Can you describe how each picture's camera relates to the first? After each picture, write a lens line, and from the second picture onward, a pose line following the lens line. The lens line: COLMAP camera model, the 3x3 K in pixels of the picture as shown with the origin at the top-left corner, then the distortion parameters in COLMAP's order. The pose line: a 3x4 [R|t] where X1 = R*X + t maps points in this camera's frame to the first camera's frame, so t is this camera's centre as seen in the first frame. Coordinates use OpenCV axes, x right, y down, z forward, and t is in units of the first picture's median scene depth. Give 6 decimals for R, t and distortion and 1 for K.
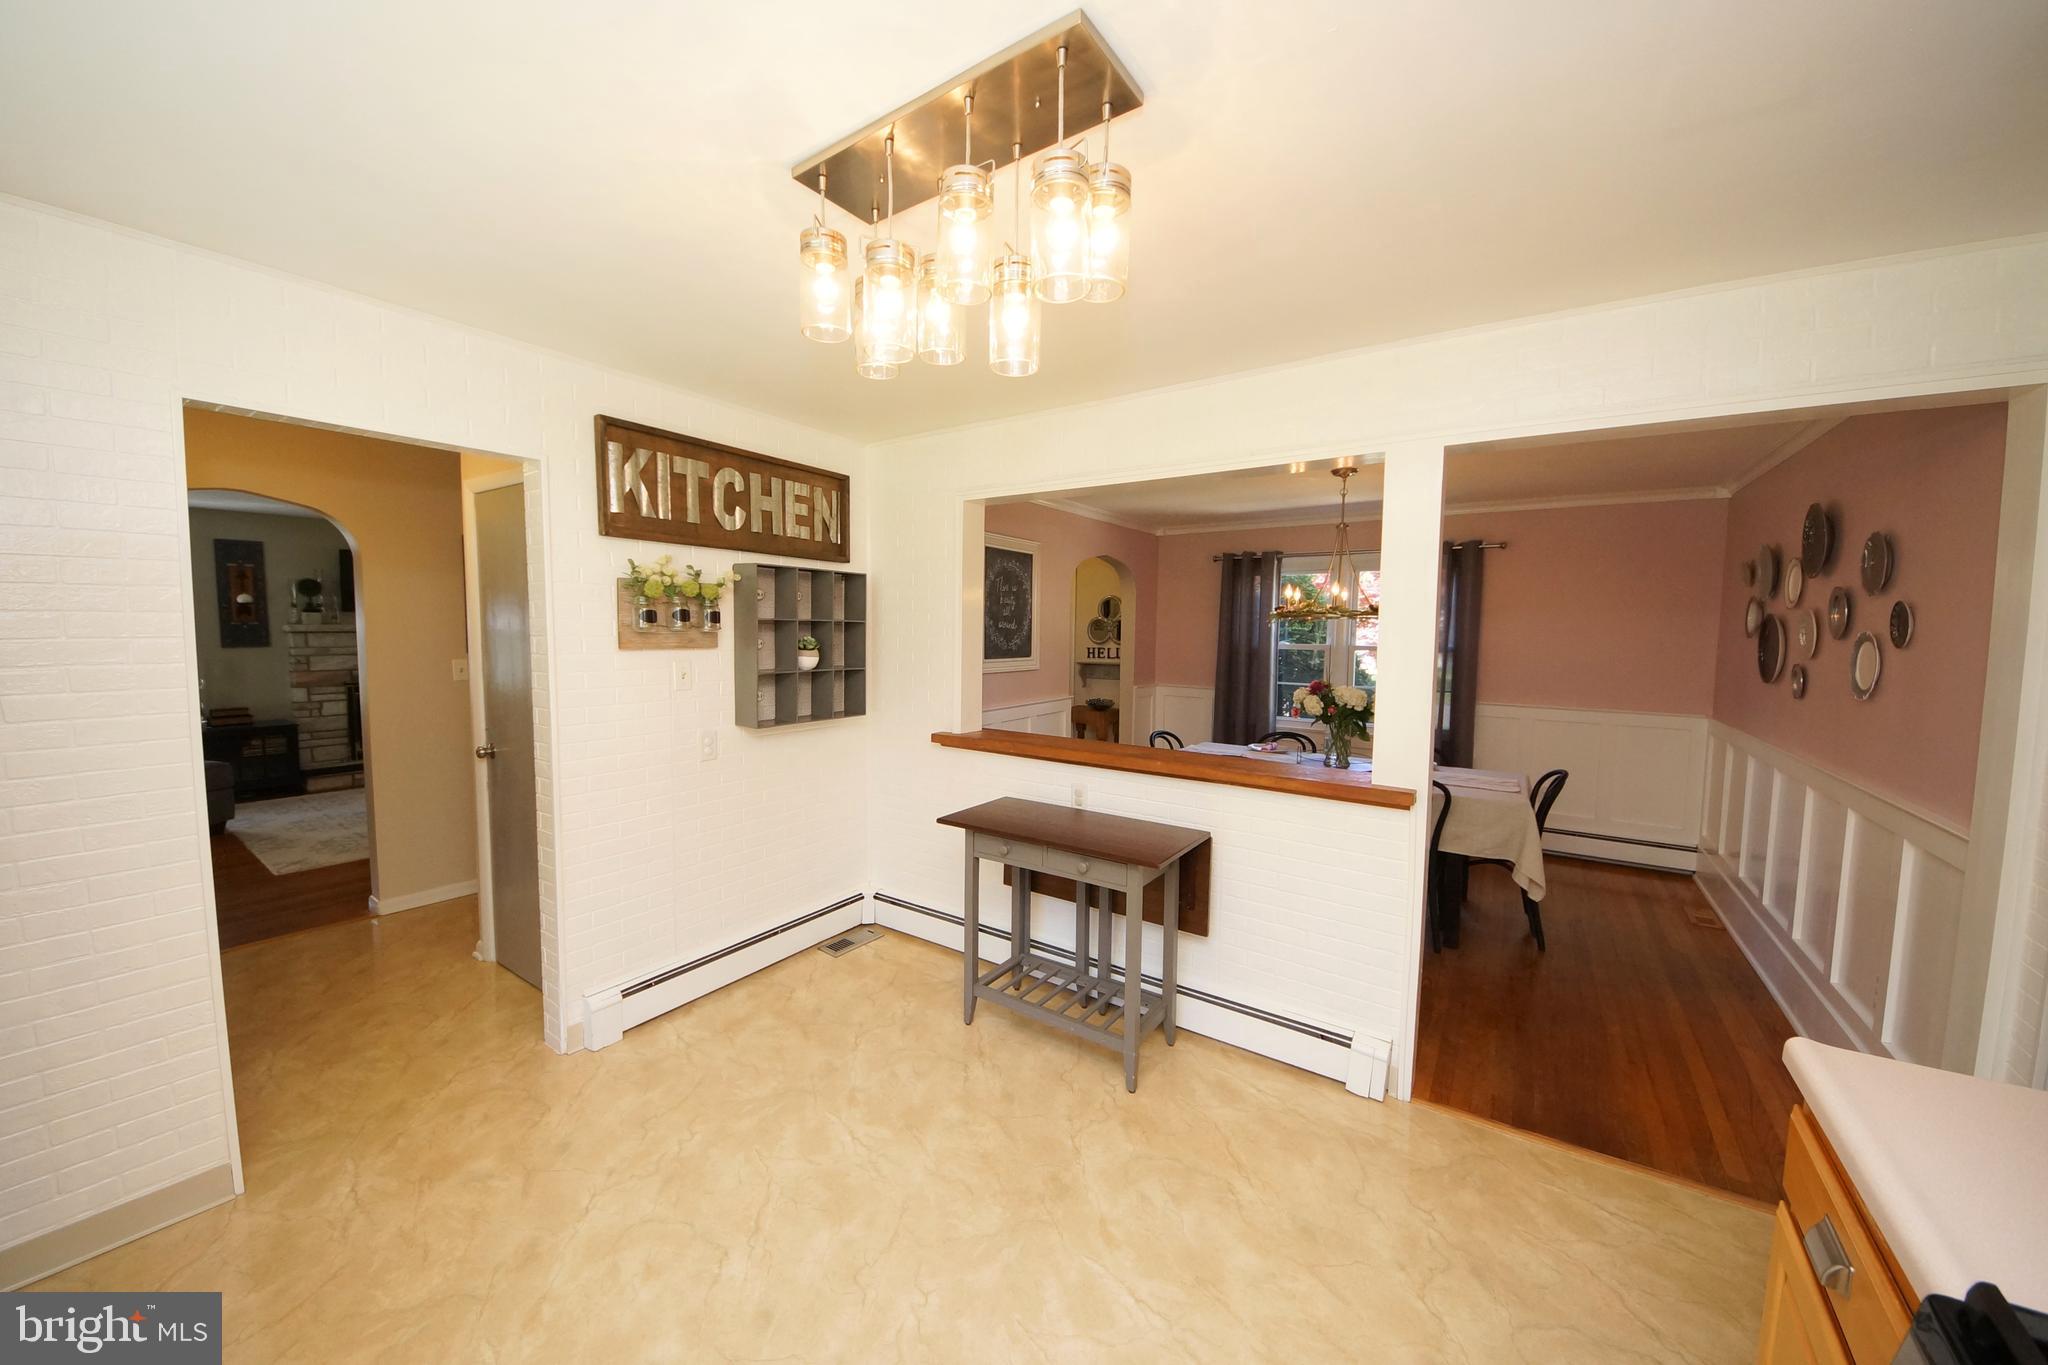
lens RADIAL K [[730.6, 0, 1022.1], [0, 730.6, 673.6], [0, 0, 1]] dist [0.042668, -0.023349]
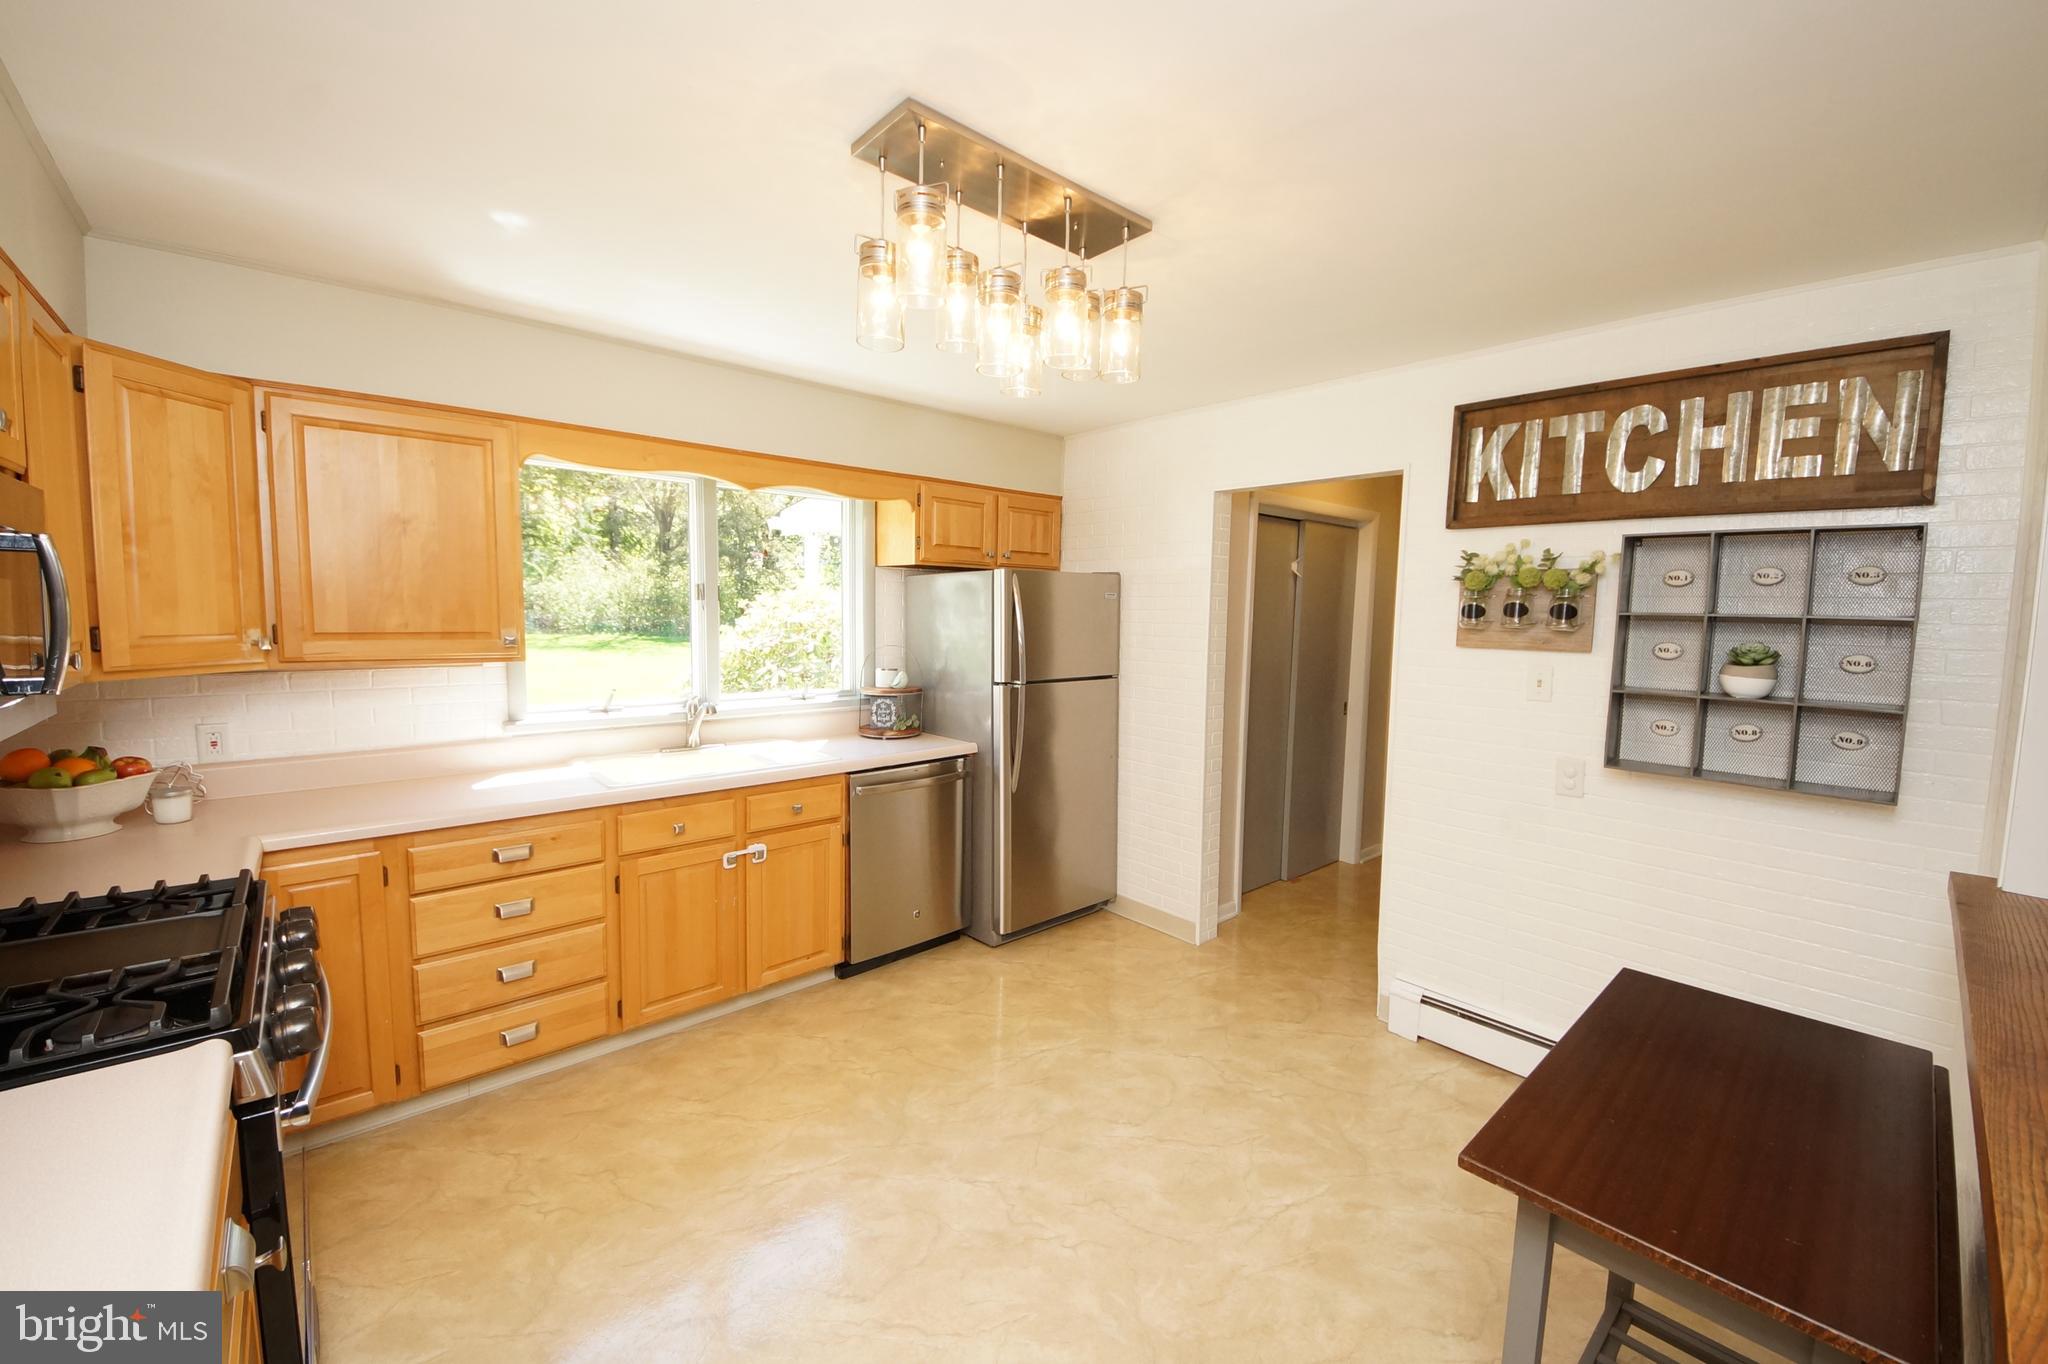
lens RADIAL K [[803.9, 0, 1024.0], [0, 803.9, 682.0], [0, 0, 1]] dist [-0.000196, -0.000054]
pose [[-0.235424, 0.074301, -0.969048, 0.535895], [-0.082034, 0.991996, 0.095990, -0.037824], [0.968424, 0.102094, -0.227445, 0.634732]]
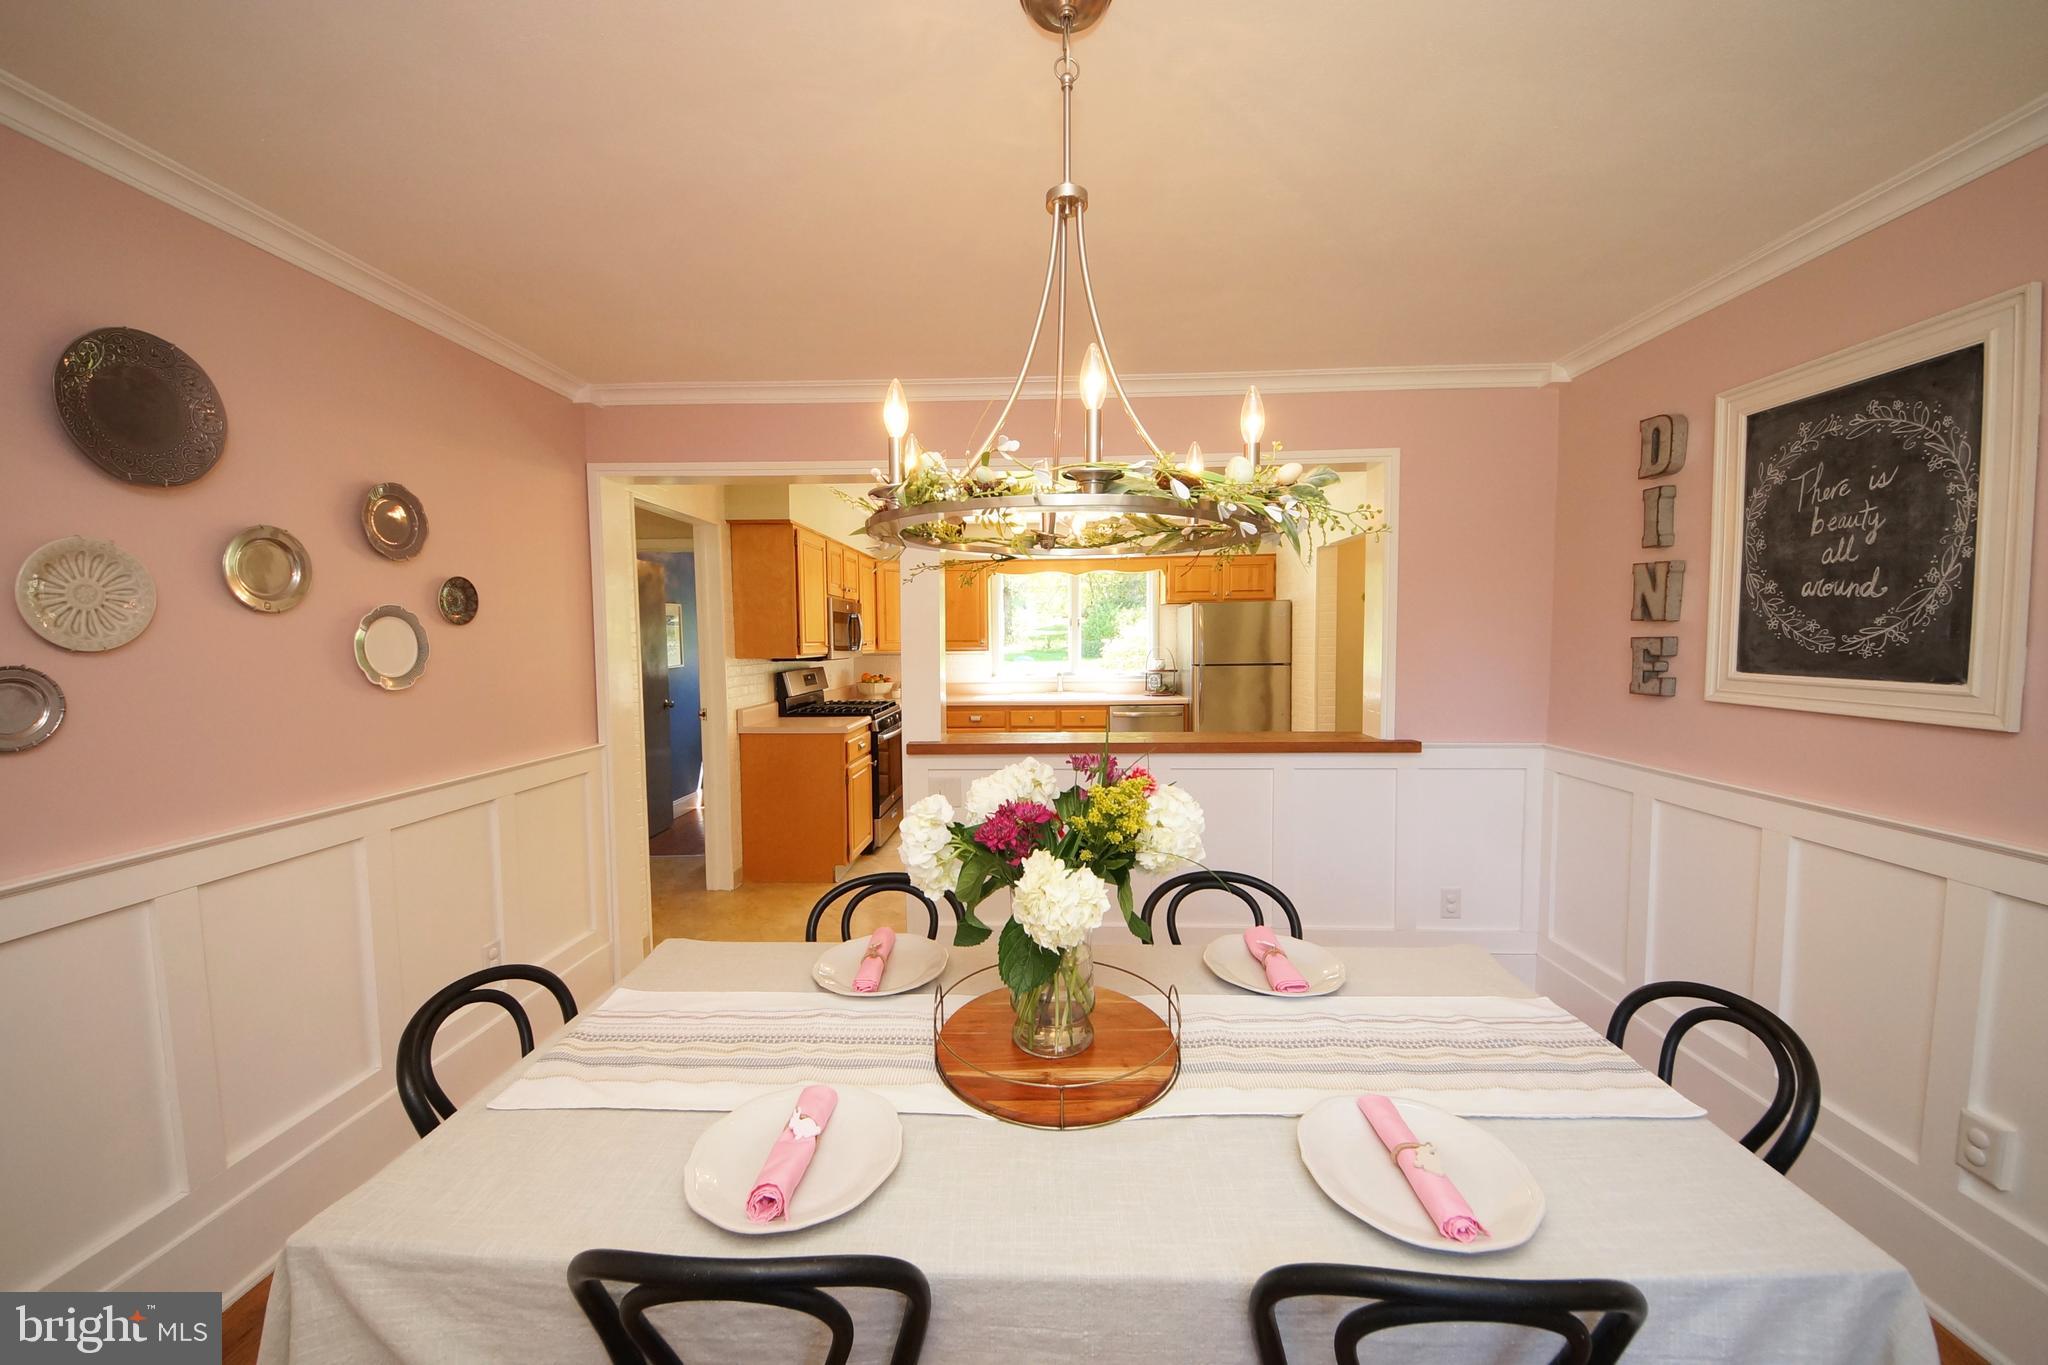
lens RADIAL K [[730.6, 0, 1022.1], [0, 730.6, 673.6], [0, 0, 1]] dist [0.042668, -0.023349]
pose [[-0.847708, 0.023165, -0.529957, 0.846694], [-0.034245, 0.994572, 0.098252, -0.072627], [0.529357, 0.101437, -0.842313, 1.744674]]
